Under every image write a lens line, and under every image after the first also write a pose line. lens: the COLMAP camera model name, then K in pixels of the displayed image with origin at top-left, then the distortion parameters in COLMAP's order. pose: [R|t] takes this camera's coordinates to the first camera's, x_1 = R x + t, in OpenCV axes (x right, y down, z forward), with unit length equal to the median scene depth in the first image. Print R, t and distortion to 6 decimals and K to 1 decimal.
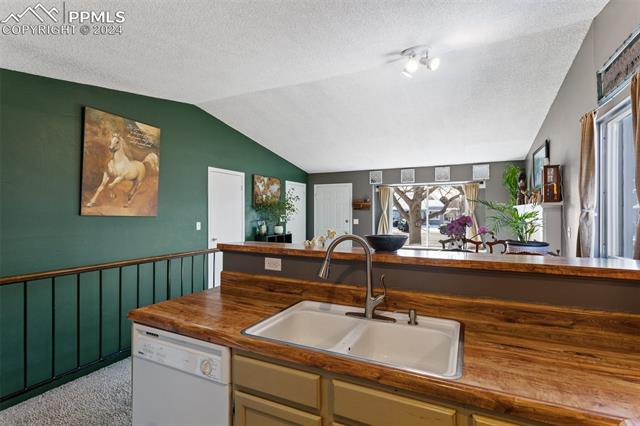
lens RADIAL K [[309.7, 0, 315.0], [0, 309.7, 217.4], [0, 0, 1]] dist [-0.005752, 0.002160]
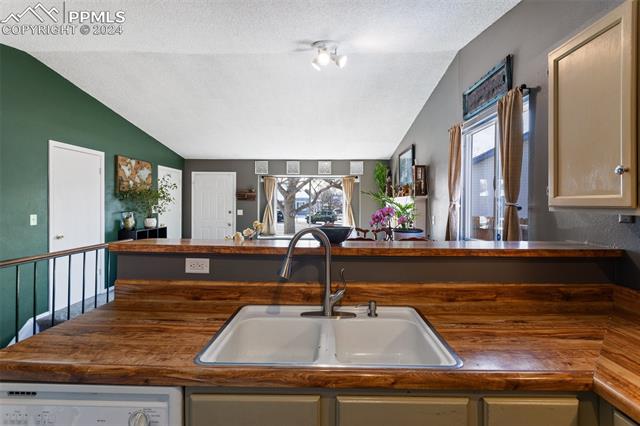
lens RADIAL K [[309.7, 0, 322.1], [0, 309.7, 207.2], [0, 0, 1]] dist [-0.005752, 0.002160]
pose [[0.903787, 0.001965, 0.427978, -0.179334], [-0.000617, 0.999994, -0.003289, 0.000784], [-0.427982, 0.002708, 0.903783, 0.124682]]
